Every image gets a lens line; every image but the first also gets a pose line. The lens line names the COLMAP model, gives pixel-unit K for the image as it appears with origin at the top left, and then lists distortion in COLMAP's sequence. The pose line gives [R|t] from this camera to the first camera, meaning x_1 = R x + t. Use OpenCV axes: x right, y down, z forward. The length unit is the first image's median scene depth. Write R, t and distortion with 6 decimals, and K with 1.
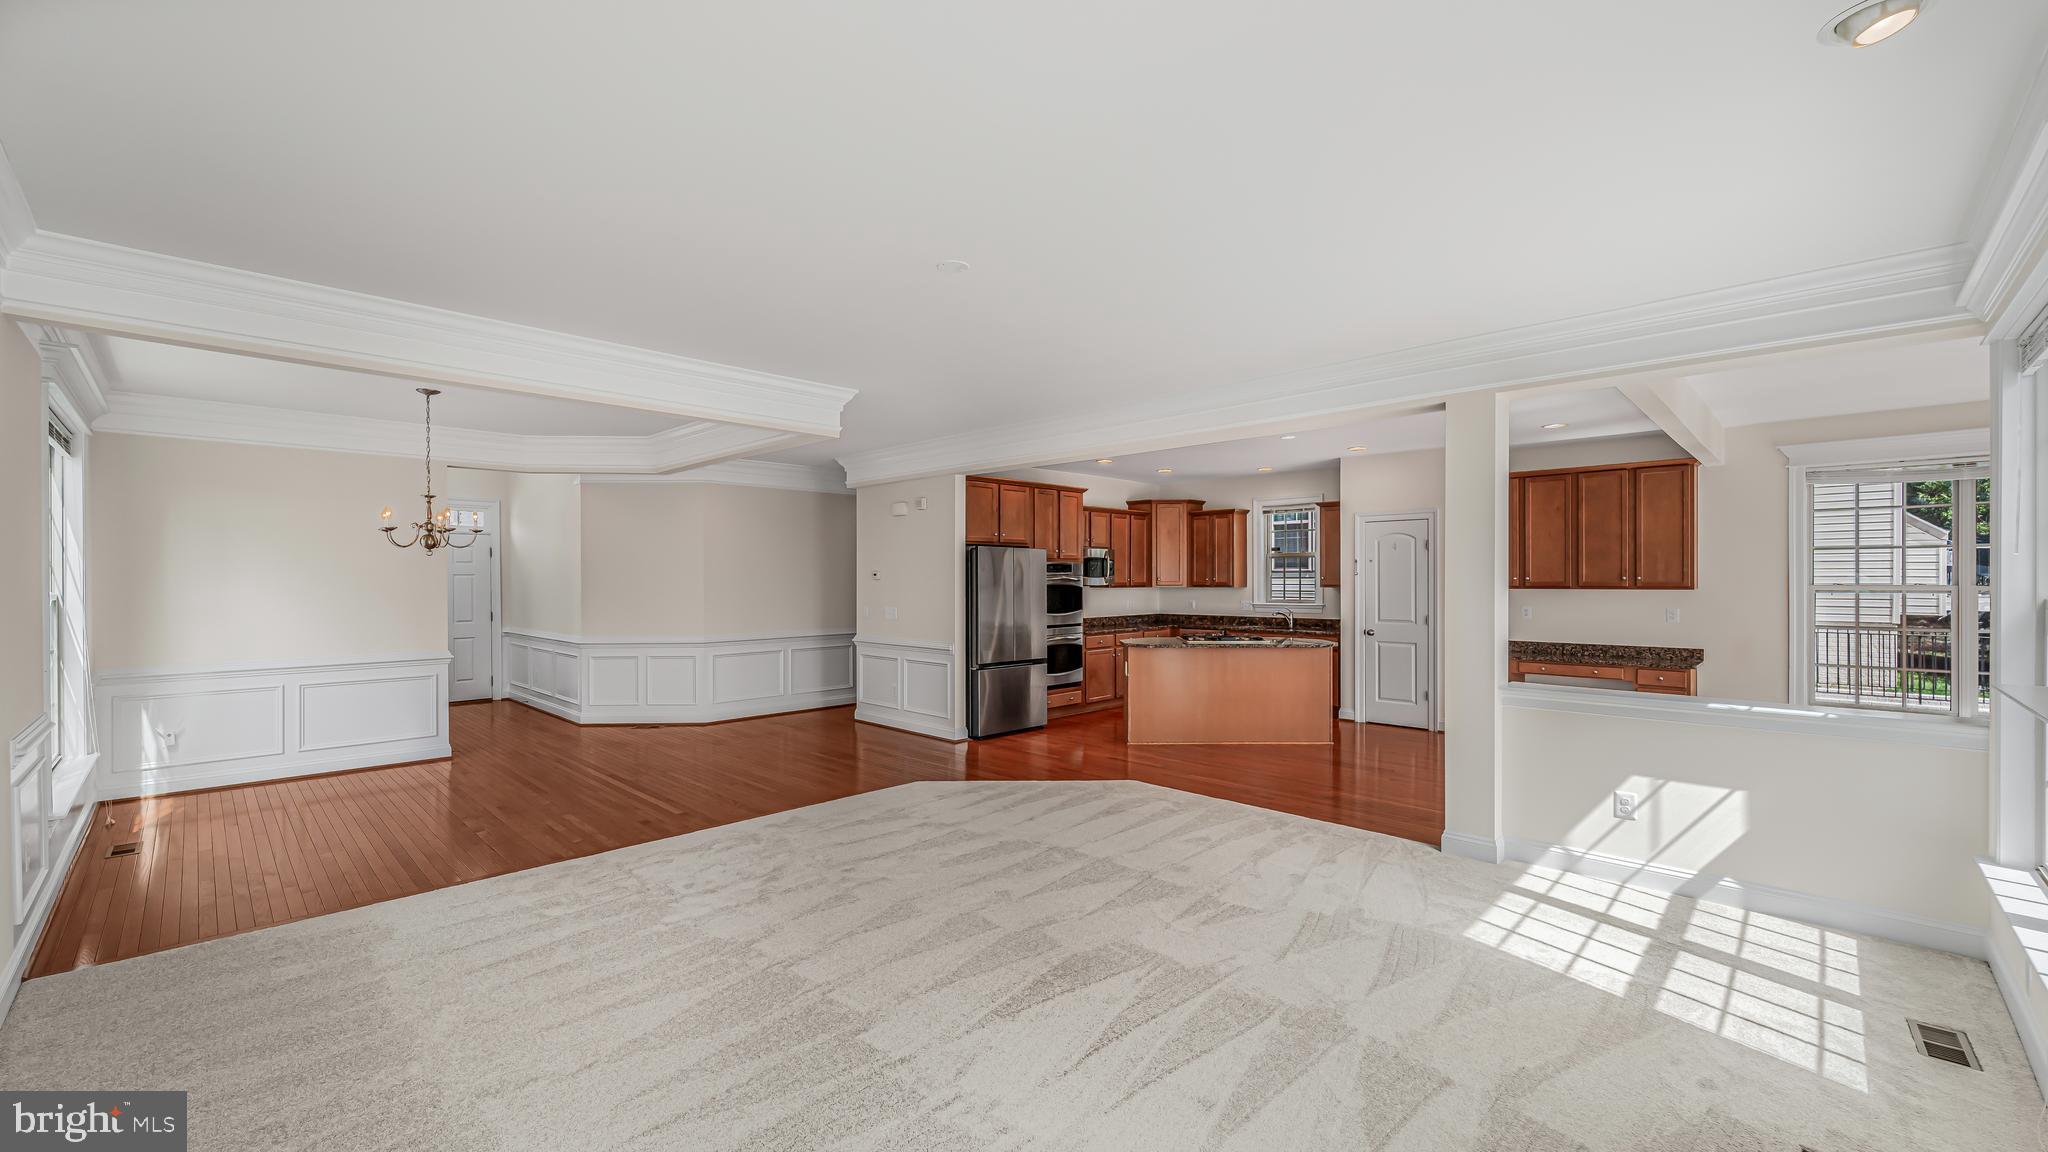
lens RADIAL K [[828.2, 0, 1020.5], [0, 828.2, 581.9], [0, 0, 1]] dist [0.001289, -0.000360]
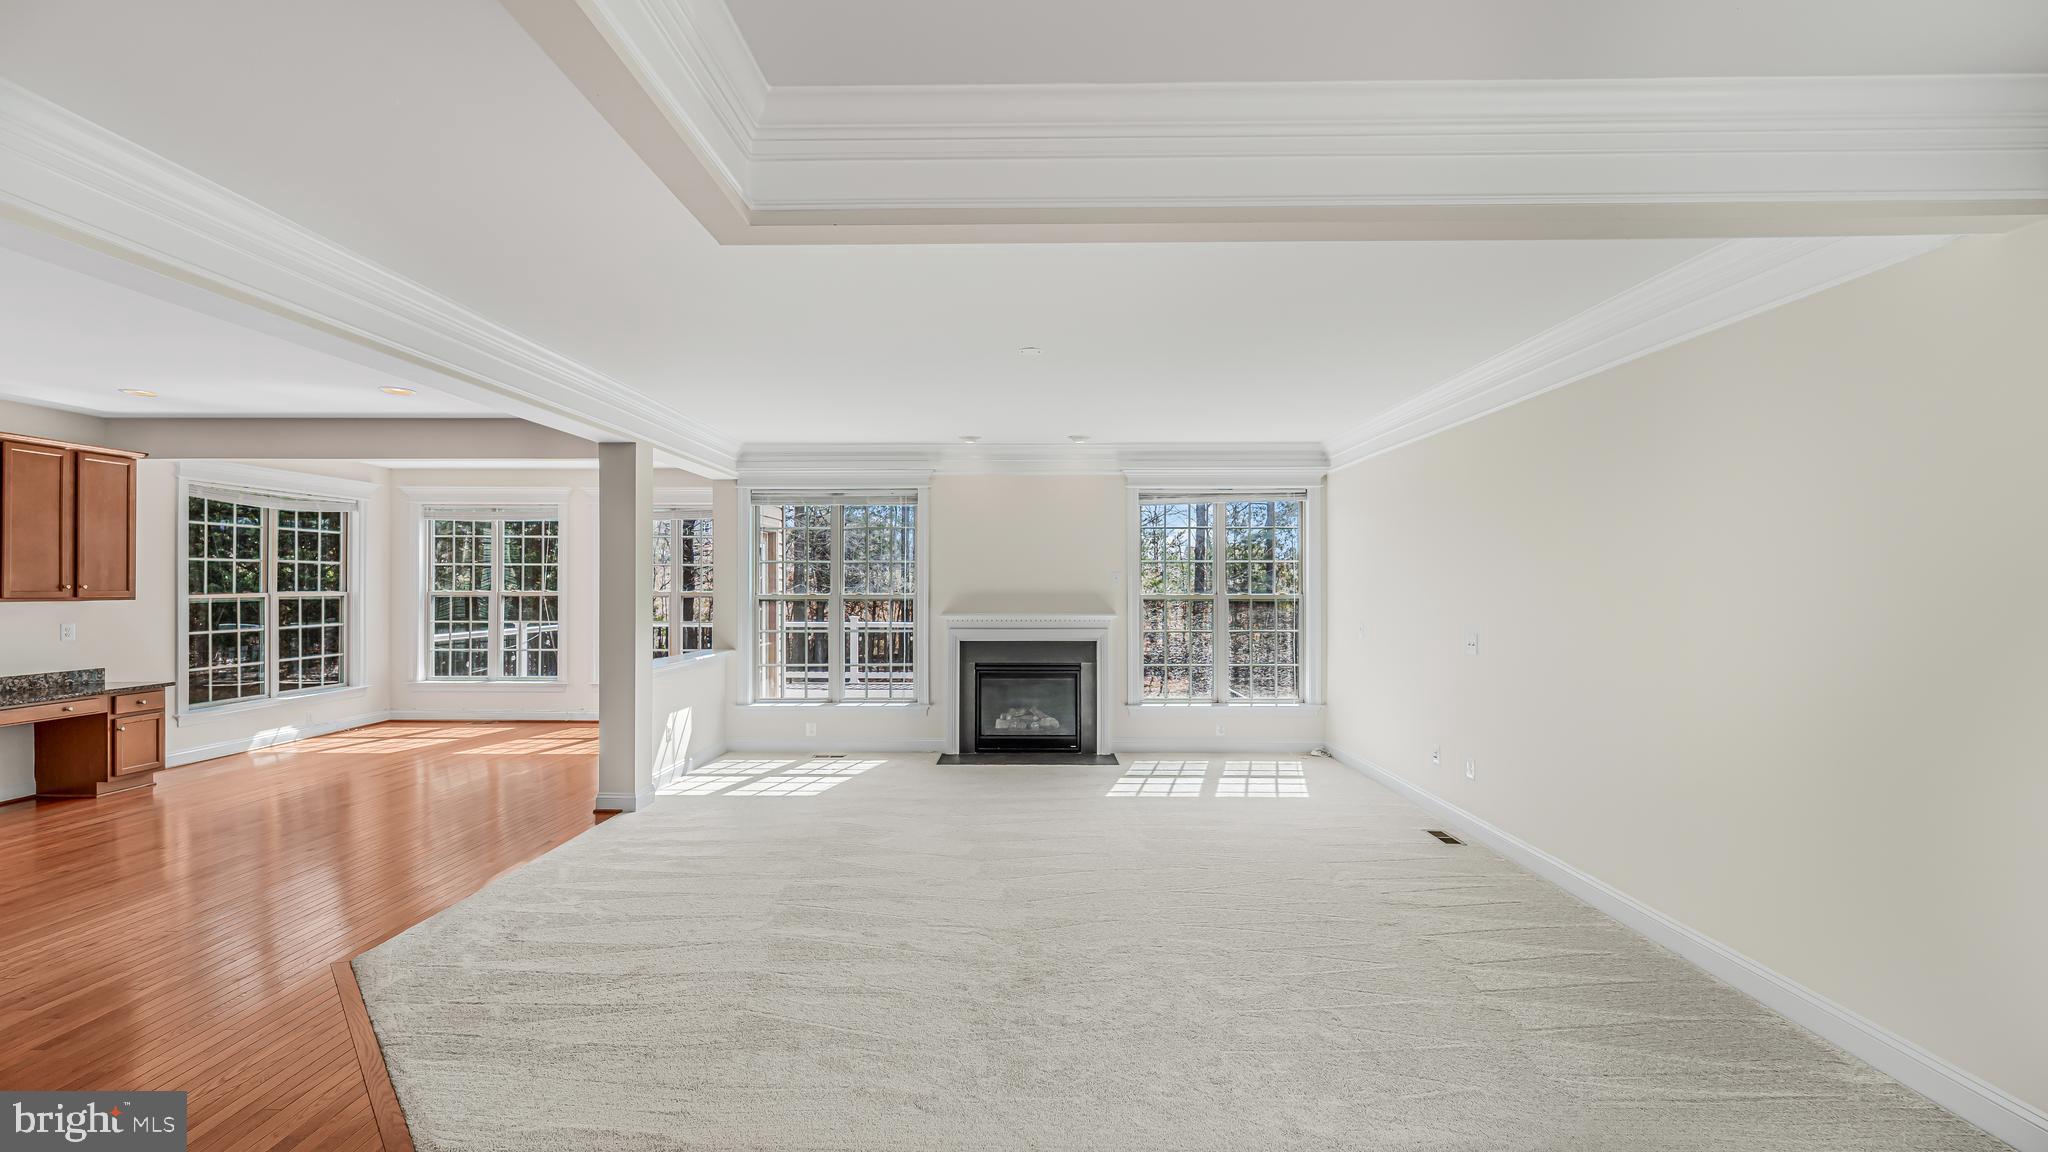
lens RADIAL K [[817.6, 0, 1026.4], [0, 817.6, 580.1], [0, 0, 1]] dist [-0.001731, -0.000253]
pose [[-0.700679, 0.006713, 0.713445, -0.388676], [0.004283, 0.999977, -0.005202, -0.002682], [-0.713463, -0.000589, -0.700692, 0.742118]]
